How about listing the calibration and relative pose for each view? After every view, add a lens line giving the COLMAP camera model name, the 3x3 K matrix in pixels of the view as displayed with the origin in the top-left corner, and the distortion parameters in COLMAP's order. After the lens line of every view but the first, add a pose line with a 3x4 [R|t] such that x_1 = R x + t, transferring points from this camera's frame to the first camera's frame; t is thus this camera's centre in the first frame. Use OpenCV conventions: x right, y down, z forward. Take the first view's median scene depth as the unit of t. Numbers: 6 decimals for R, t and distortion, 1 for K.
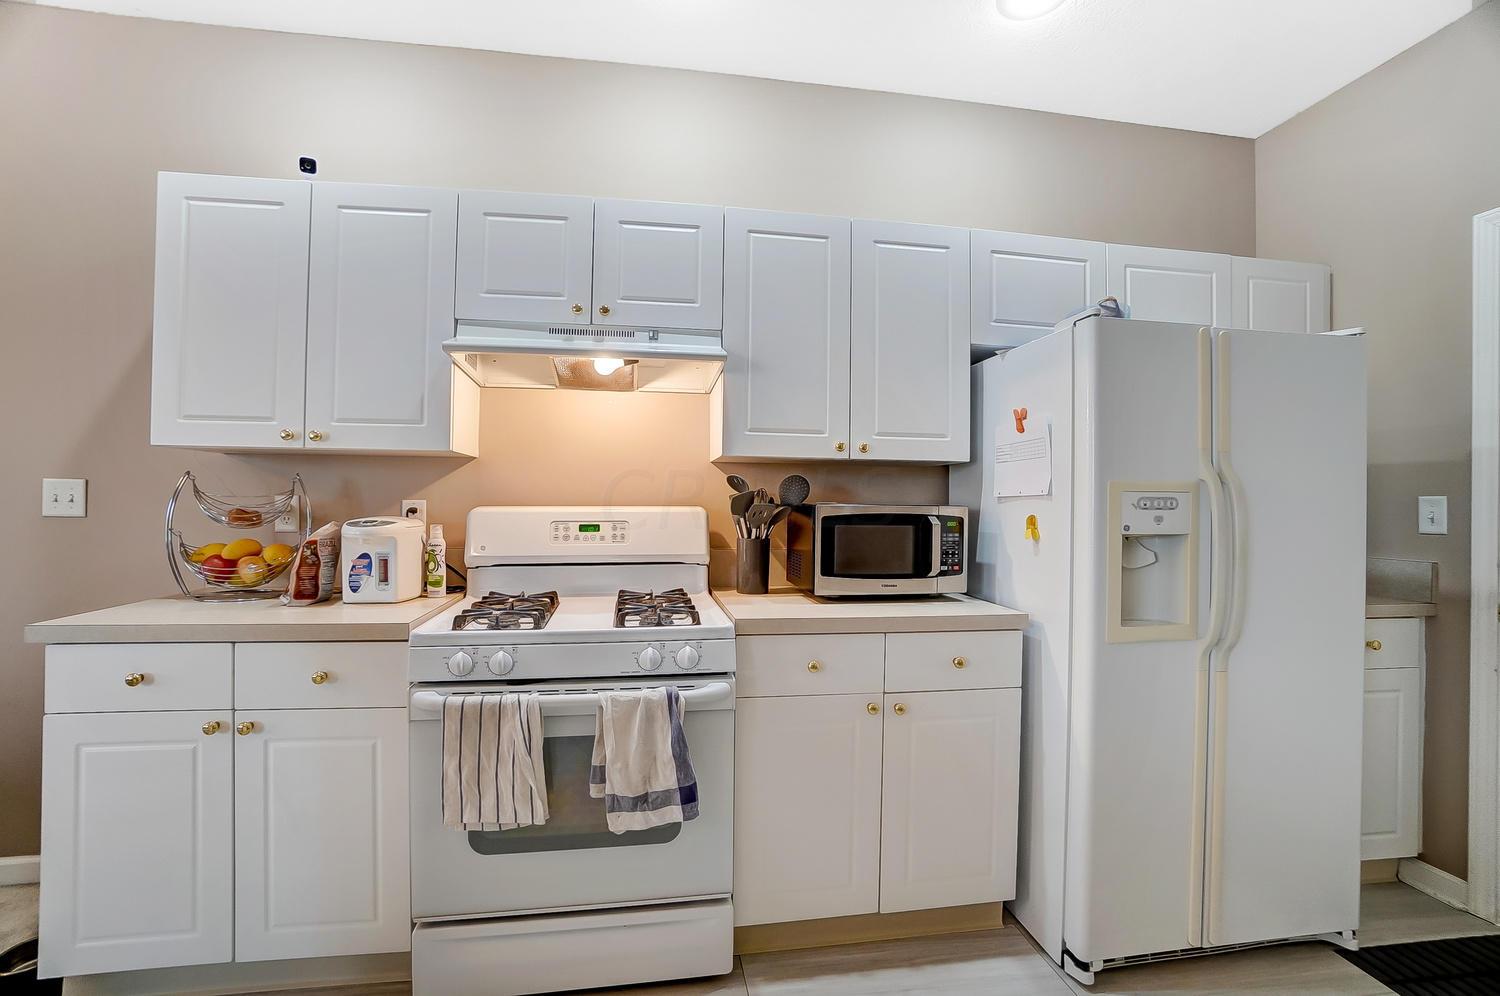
lens RADIAL K [[665.0, 0, 747.4], [0, 665.0, 502.1], [0, 0, 1]] dist [-0.058781, 0.020925]
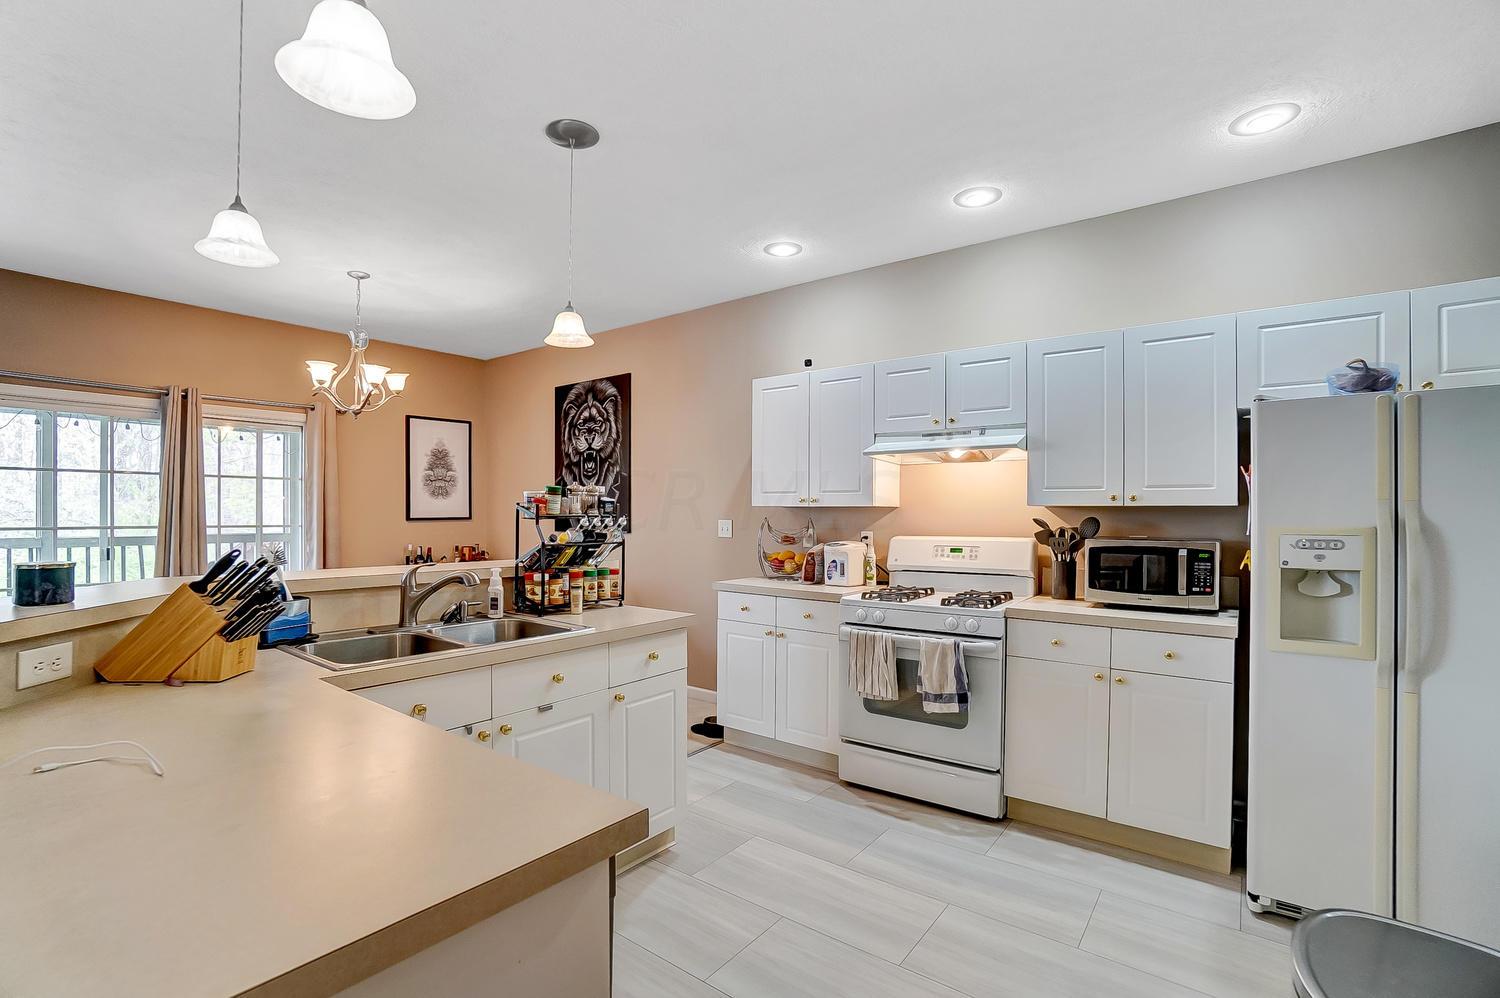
lens RADIAL K [[658.8, 0, 733.4], [0, 658.8, 506.6], [0, 0, 1]] dist [-0.043308, 0.000533]
pose [[0.685108, -0.016317, -0.728259, 0.635358], [0.002247, 0.999792, -0.020286, -0.041463], [0.728438, 0.012262, 0.685002, -0.561146]]
